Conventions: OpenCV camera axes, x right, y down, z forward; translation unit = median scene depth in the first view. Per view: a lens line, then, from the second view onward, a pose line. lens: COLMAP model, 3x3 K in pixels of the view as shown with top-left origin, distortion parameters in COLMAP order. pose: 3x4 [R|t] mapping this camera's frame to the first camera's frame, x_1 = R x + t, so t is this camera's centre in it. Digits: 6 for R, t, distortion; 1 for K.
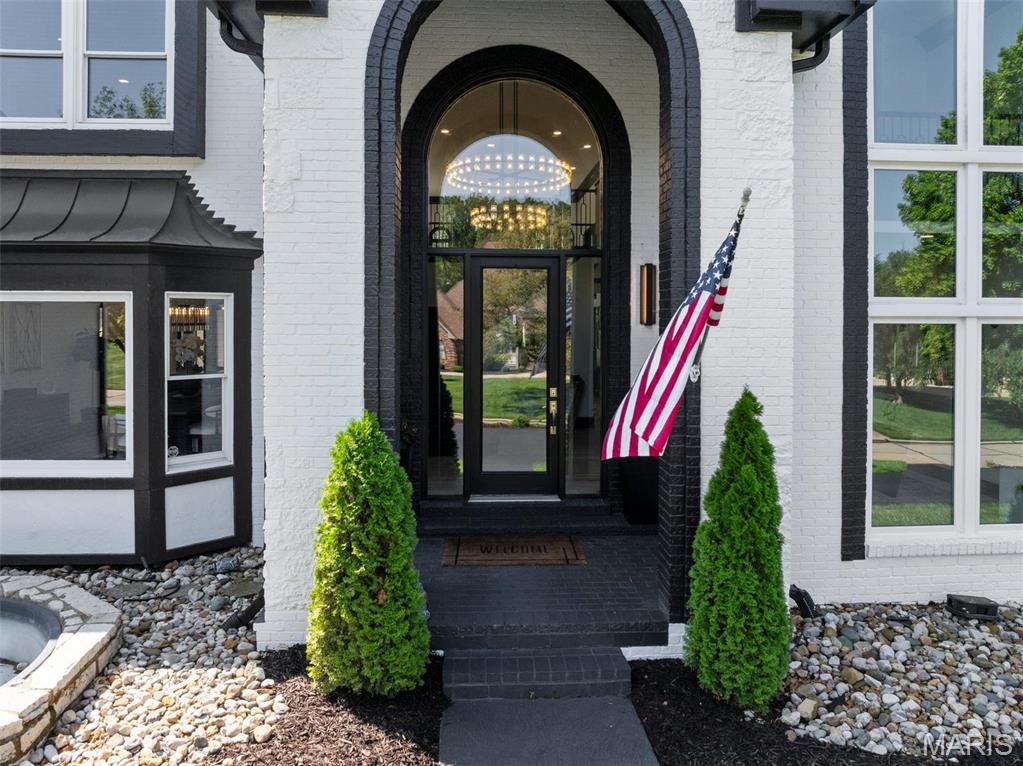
lens RADIAL K [[727.9, 0, 512.1], [0, 727.9, 390.6], [0, 0, 1]] dist [-0.026753, -0.002819]
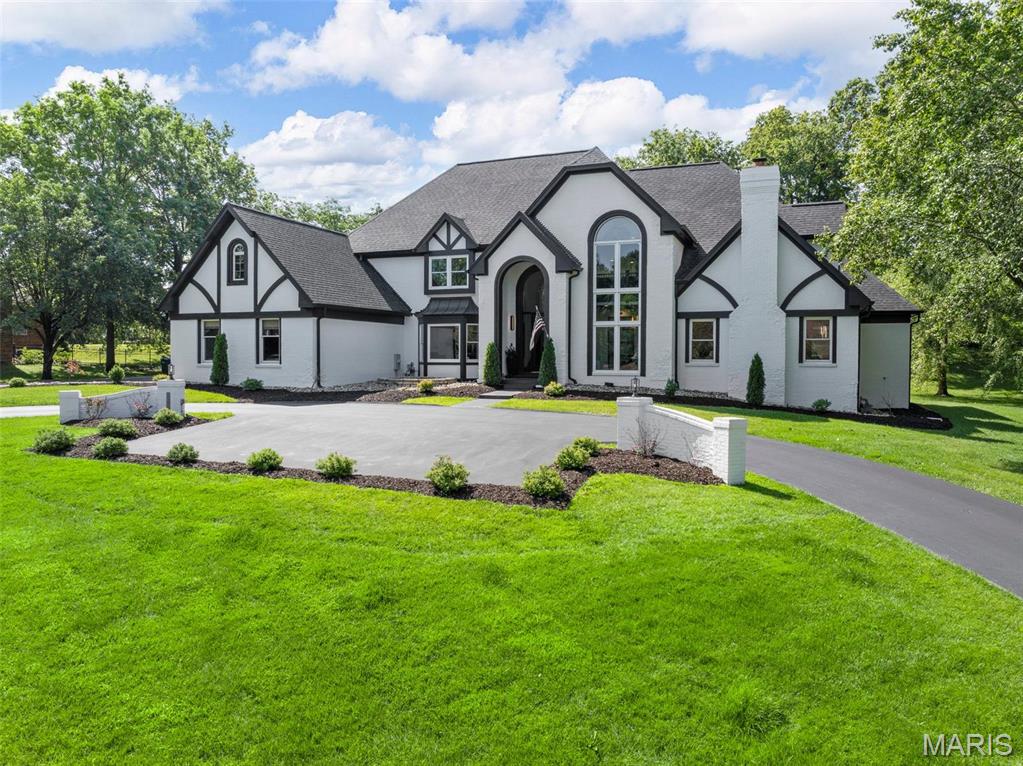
lens RADIAL K [[727.9, 0, 513.7], [0, 727.9, 382.6], [0, 0, 1]] dist [-0.026753, -0.002819]
pose [[0.902617, 0.007991, -0.430371, 1.853275], [-0.006175, 0.999965, 0.005616, 0.219640], [0.430401, -0.002412, 0.902635, -3.167991]]
